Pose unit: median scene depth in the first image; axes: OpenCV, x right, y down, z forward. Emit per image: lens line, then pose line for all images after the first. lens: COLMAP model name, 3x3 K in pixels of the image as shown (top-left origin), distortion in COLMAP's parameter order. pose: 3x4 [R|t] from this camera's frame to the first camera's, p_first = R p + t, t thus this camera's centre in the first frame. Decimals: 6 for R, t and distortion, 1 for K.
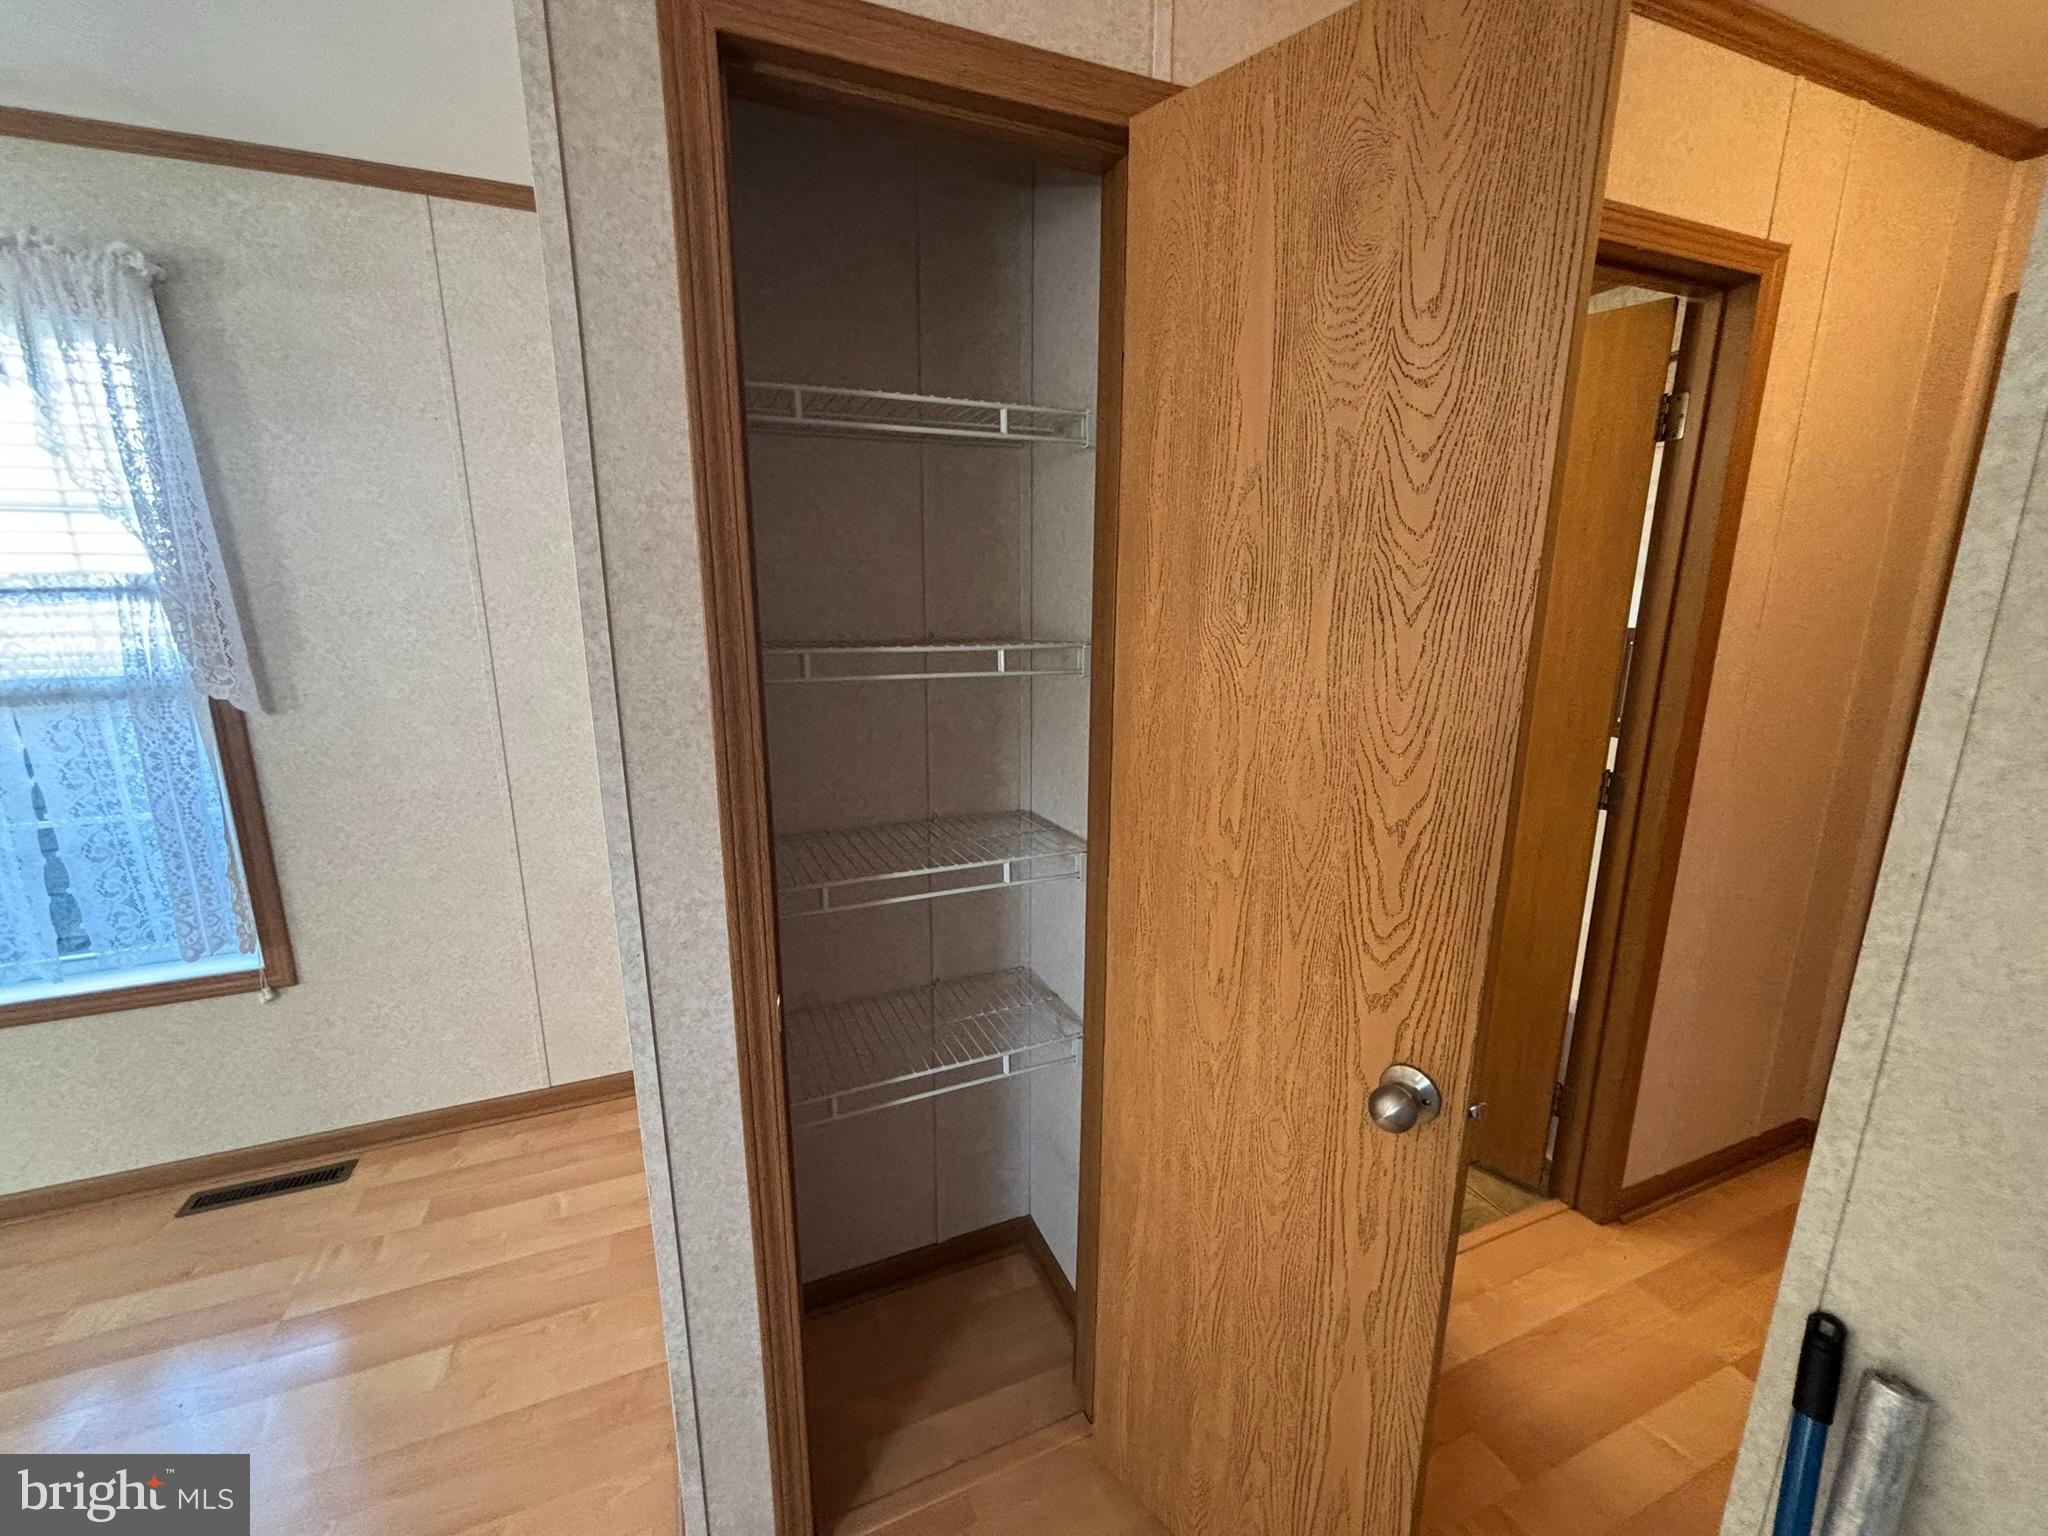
lens RADIAL K [[819.7, 0, 1014.2], [0, 819.7, 764.4], [0, 0, 1]] dist [-0.001116, -0.000240]
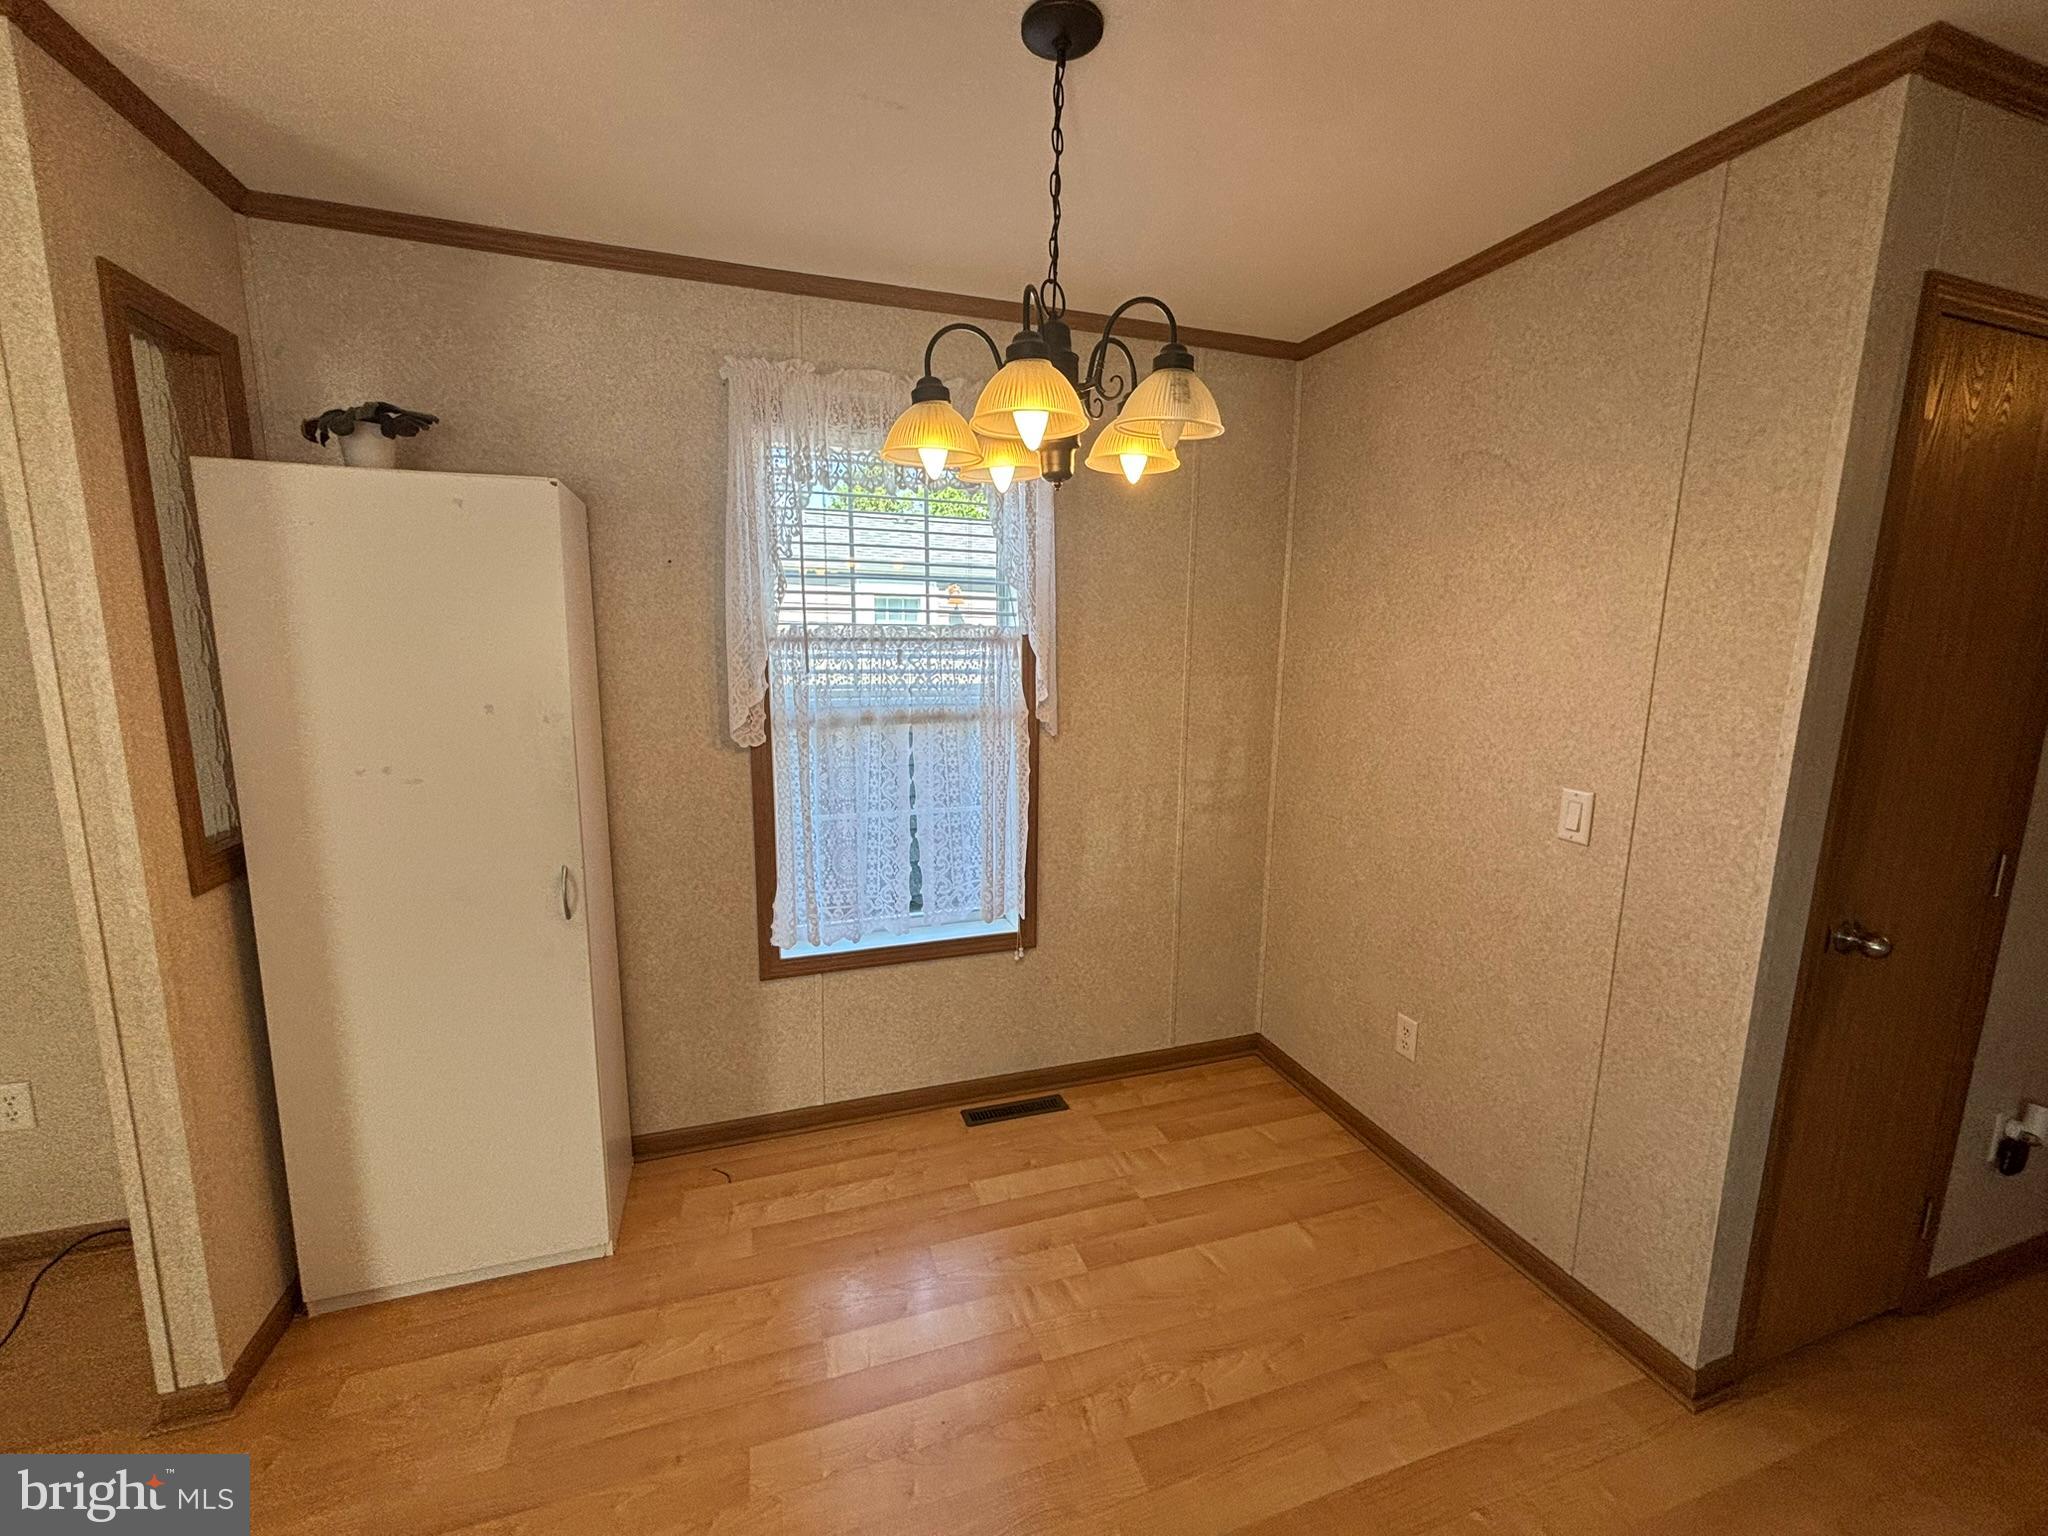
lens RADIAL K [[818.8, 0, 1024.0], [0, 818.8, 768.0], [0, 0, 1]] dist [0.037889, 0.000010]
pose [[0.997799, 0.024751, -0.061517, -0.851513], [-0.028287, 0.997957, -0.057293, 0.066896], [0.059973, 0.058908, 0.996460, -0.297094]]
